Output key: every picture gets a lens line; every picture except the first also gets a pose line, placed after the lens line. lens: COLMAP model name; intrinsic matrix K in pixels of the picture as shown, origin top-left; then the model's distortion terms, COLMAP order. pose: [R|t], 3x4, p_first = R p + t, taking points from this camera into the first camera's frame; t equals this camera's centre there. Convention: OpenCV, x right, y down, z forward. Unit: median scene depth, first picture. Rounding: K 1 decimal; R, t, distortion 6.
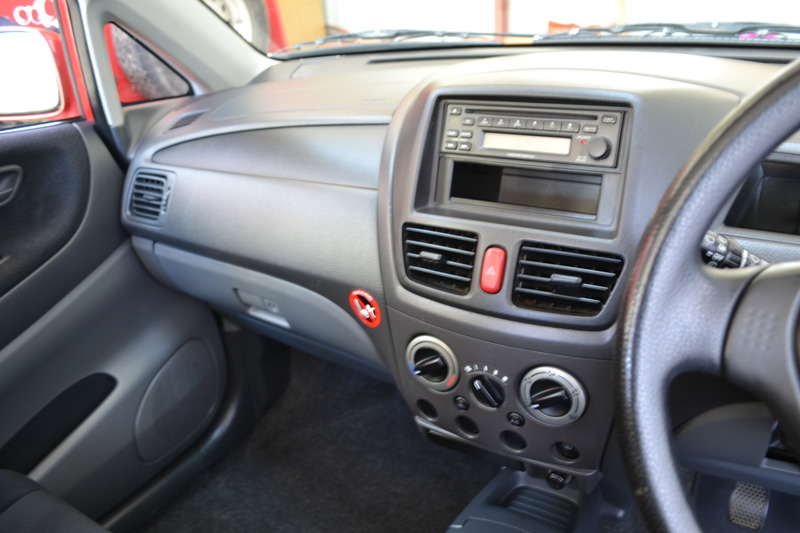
lens RADIAL K [[634.1, 0, 400.0], [0, 634.1, 266.5], [0, 0, 1]] dist [-0.067419, -0.006495]
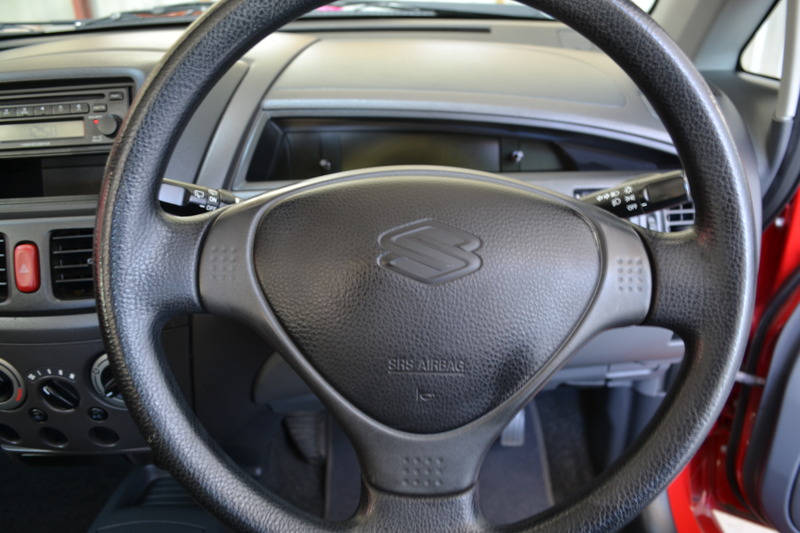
lens RADIAL K [[634.1, 0, 400.0], [0, 634.1, 266.5], [0, 0, 1]] dist [-0.067419, -0.006495]
pose [[0.843330, -0.211302, 0.494111, 0.162318], [0.203061, 0.976585, 0.071050, 0.051541], [-0.497554, 0.040416, 0.866491, -0.073942]]
